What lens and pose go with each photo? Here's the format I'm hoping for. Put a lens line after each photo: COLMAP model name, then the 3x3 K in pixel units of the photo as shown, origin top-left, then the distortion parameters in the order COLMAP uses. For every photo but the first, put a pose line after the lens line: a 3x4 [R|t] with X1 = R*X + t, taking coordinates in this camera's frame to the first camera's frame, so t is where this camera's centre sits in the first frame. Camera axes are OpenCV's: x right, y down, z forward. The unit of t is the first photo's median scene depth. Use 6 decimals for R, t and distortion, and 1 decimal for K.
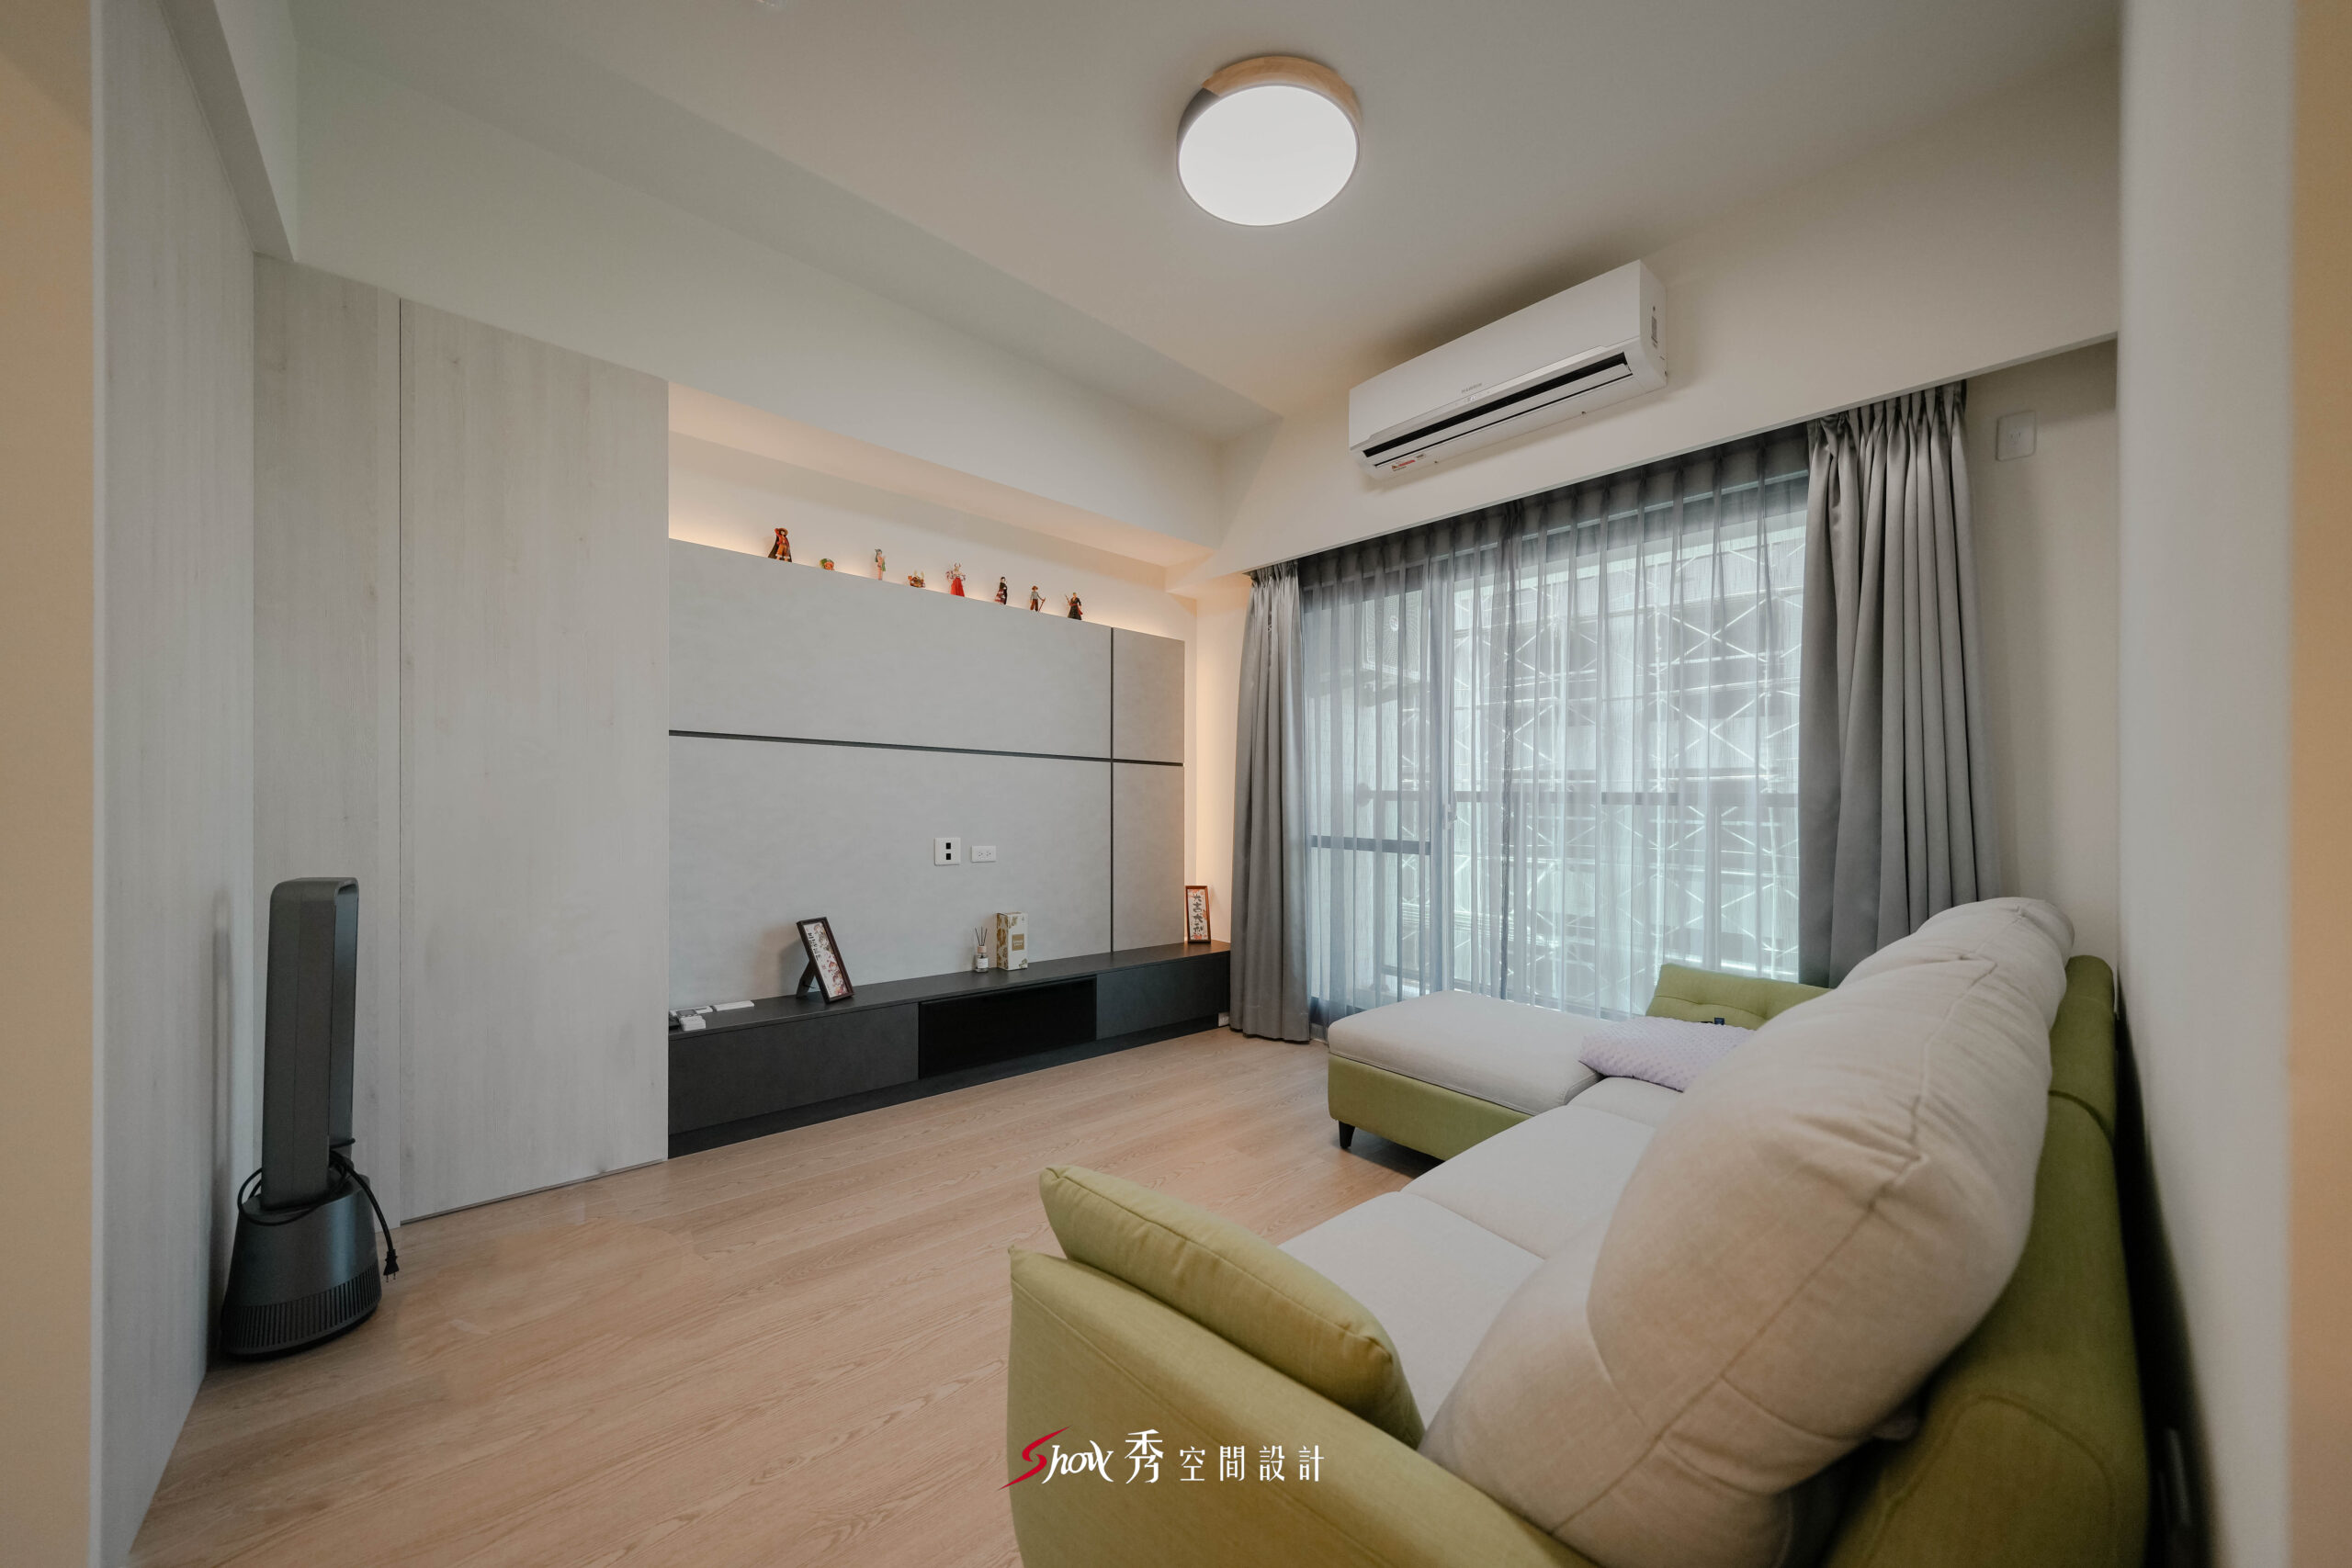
lens RADIAL K [[807.2, 0, 1154.6], [0, 807.2, 805.4], [0, 0, 1]] dist [0.007740, -0.001817]
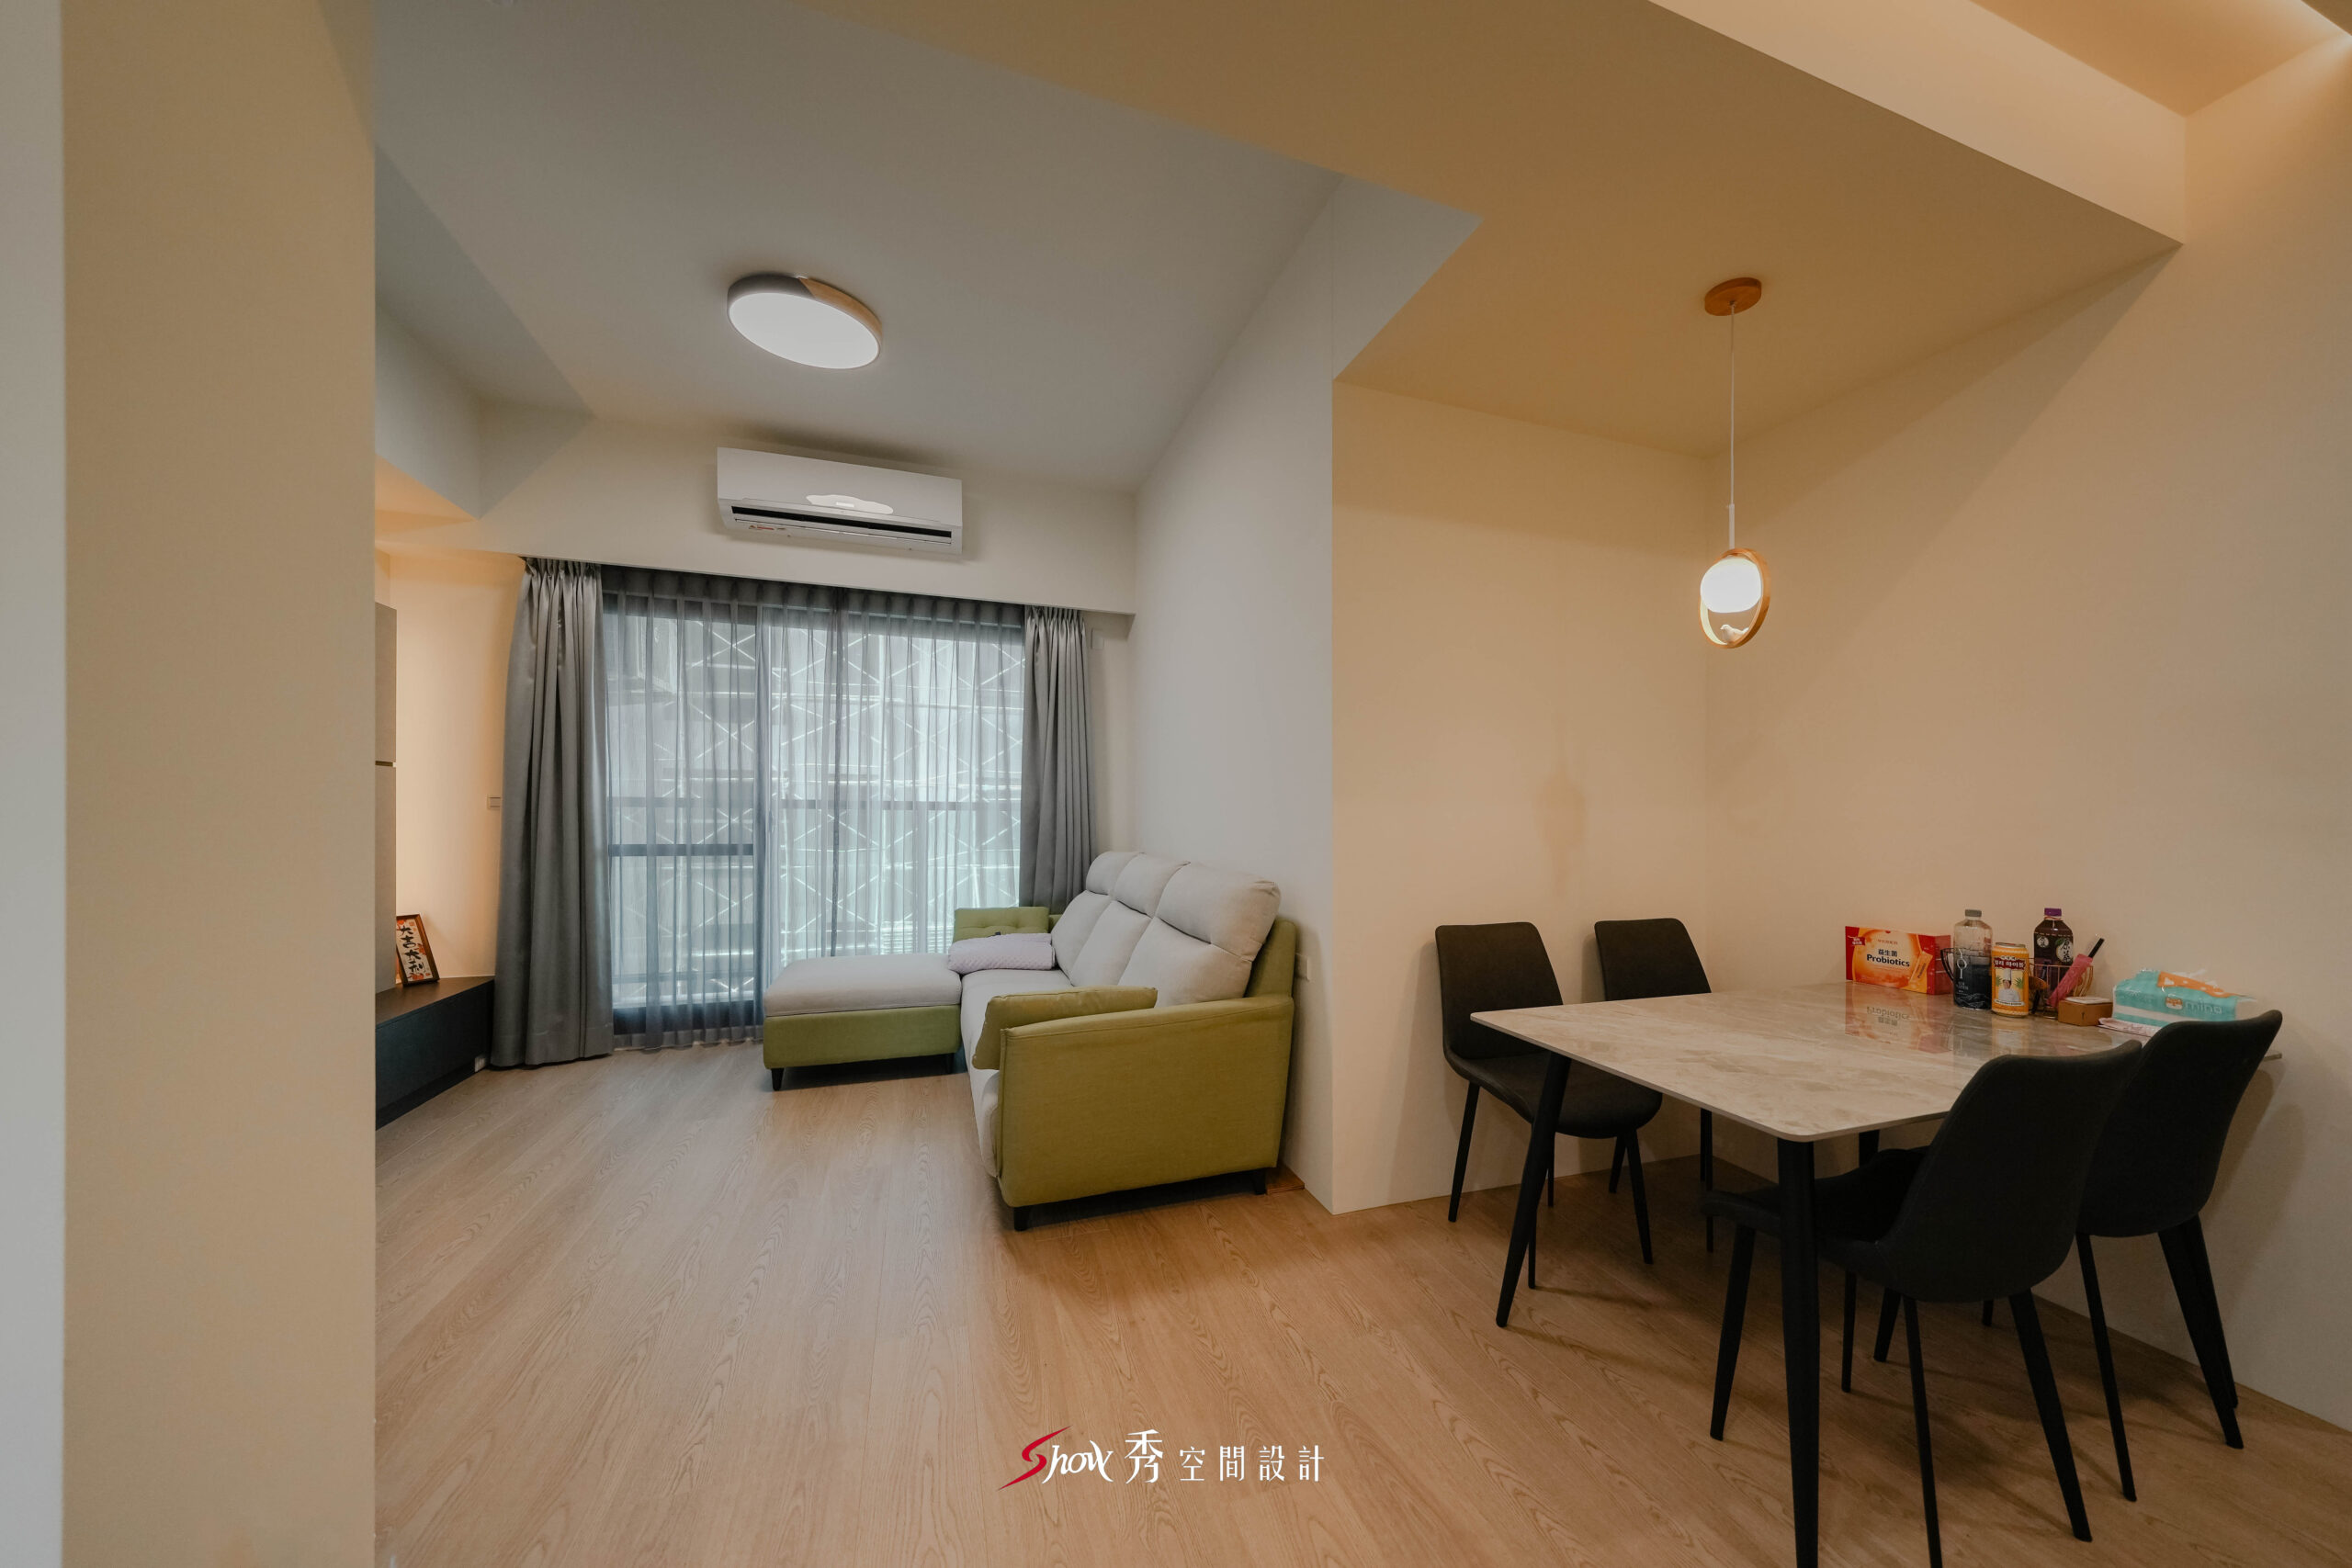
lens RADIAL K [[867.7, 0, 1260.0], [0, 867.7, 823.8], [0, 0, 1]] dist [0.008420, -0.003192]
pose [[0.338274, -0.024387, 0.940732, -0.683602], [0.001257, 0.999675, 0.025463, -0.017788], [-0.941047, -0.007431, 0.338195, -0.132413]]
